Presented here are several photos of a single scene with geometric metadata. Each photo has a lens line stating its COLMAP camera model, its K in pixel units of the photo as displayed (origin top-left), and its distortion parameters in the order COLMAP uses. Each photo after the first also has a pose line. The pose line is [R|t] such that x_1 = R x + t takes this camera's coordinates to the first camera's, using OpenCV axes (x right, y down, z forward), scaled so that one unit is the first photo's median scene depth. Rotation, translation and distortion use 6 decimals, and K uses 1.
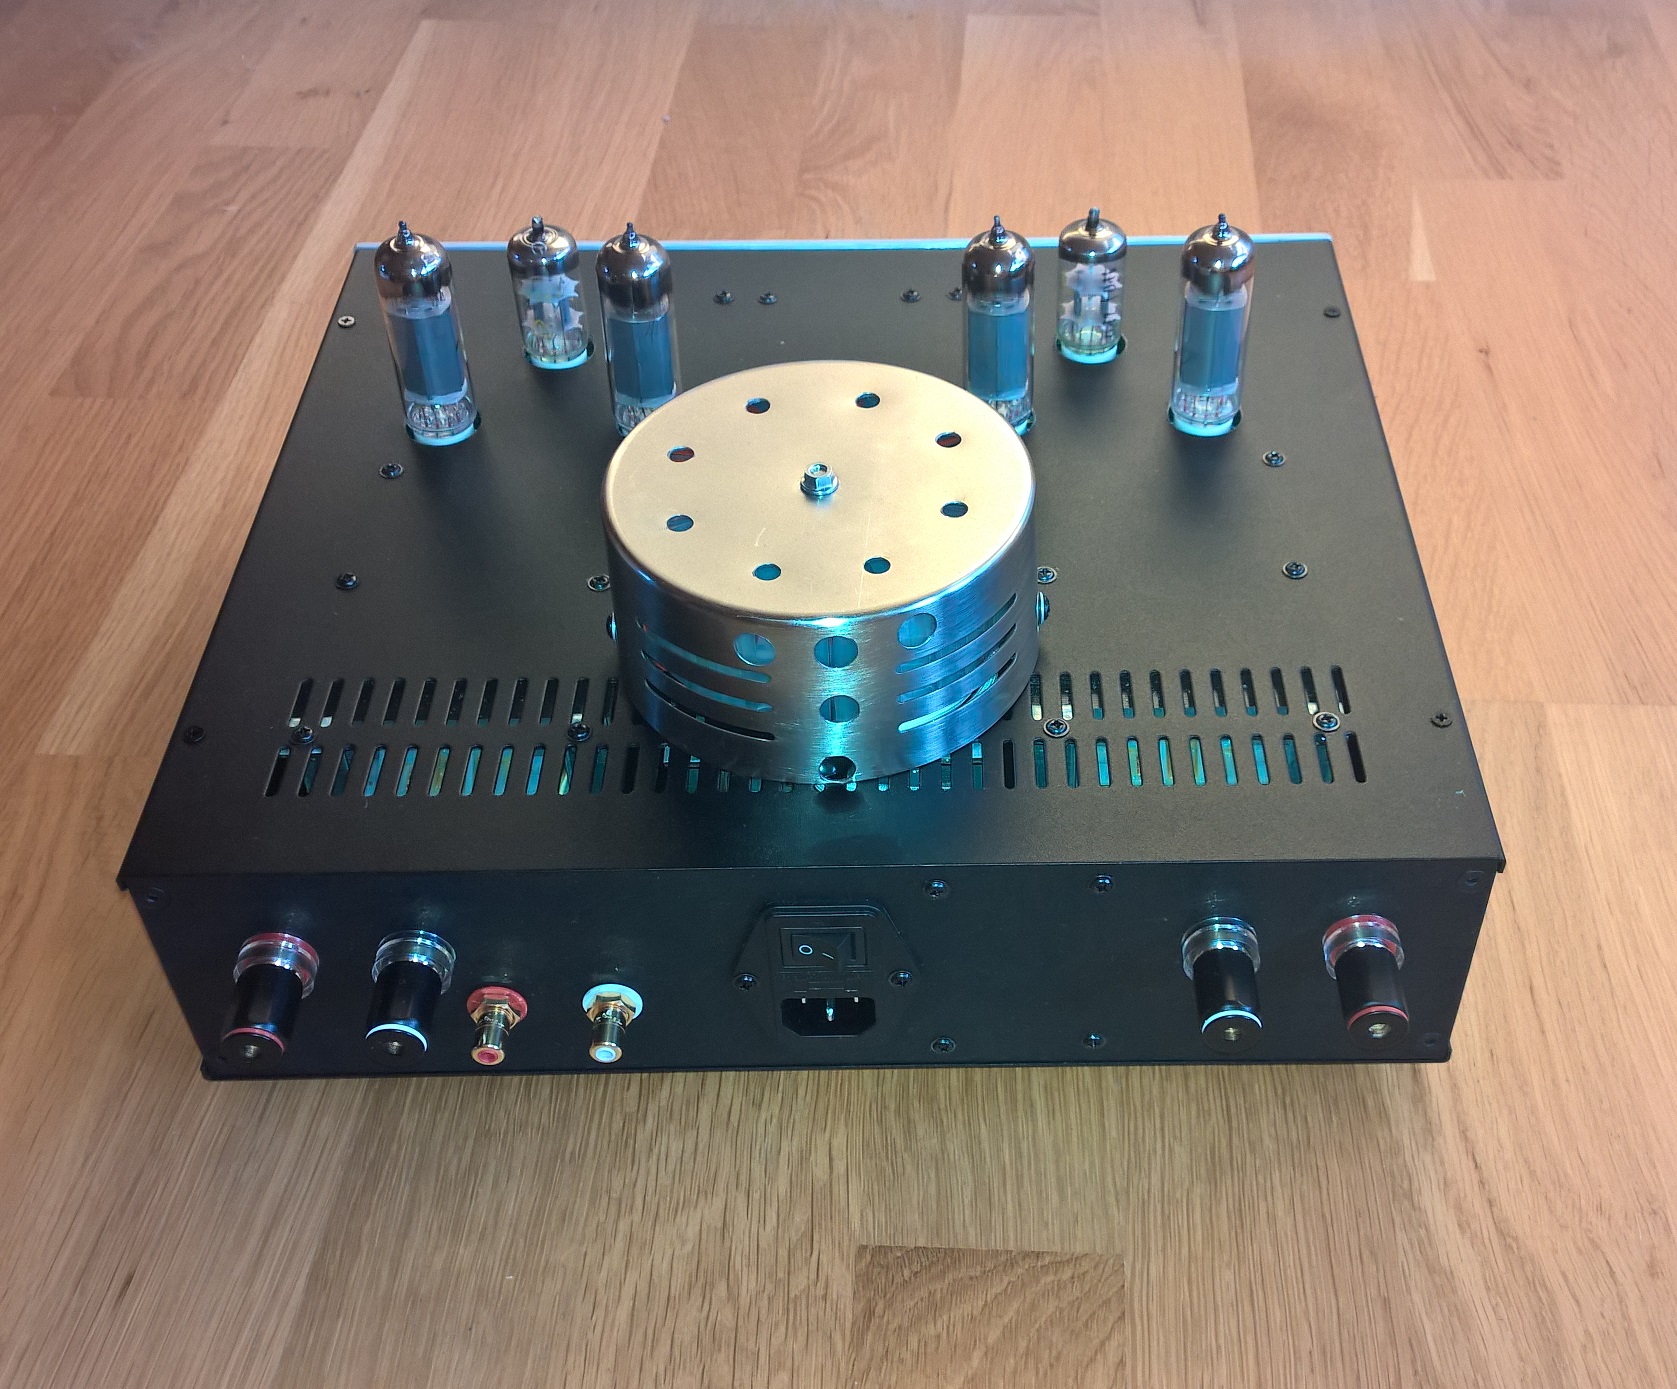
lens RADIAL K [[1966.4, 0, 838.5], [0, 1966.4, 694.5], [0, 0, 1]] dist [0.060834, -0.012143]
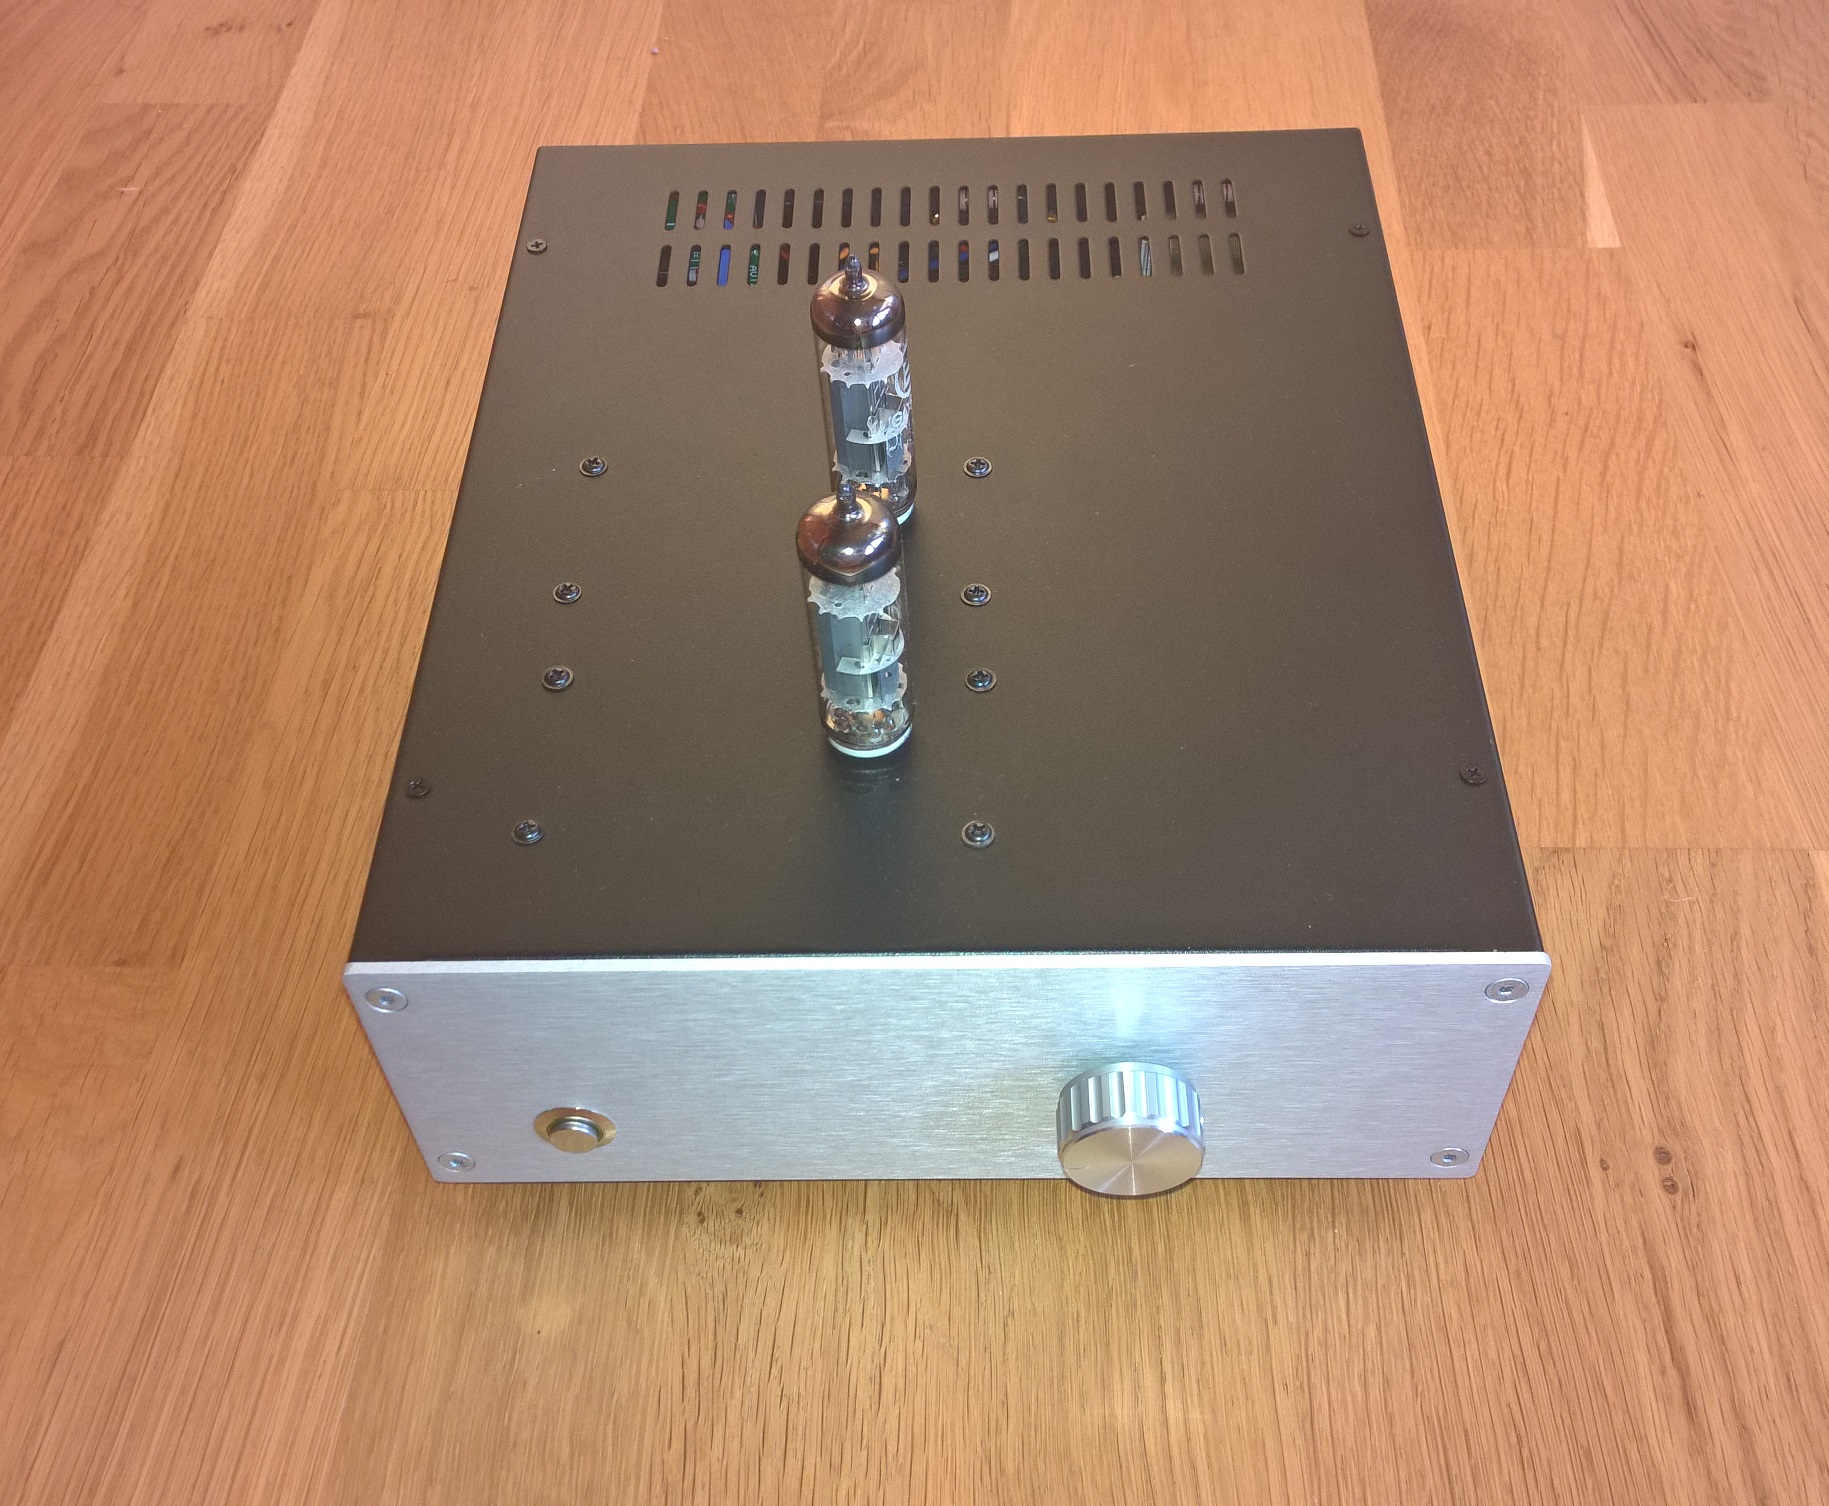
lens RADIAL K [[2144.7, 0, 914.5], [0, 2144.7, 753.0], [0, 0, 1]] dist [0.060834, -0.012143]
pose [[0.998534, -0.053856, 0.005504, -0.000060], [0.053250, 0.995418, 0.079425, -0.080557], [-0.009756, -0.079015, 0.996826, 0.101451]]
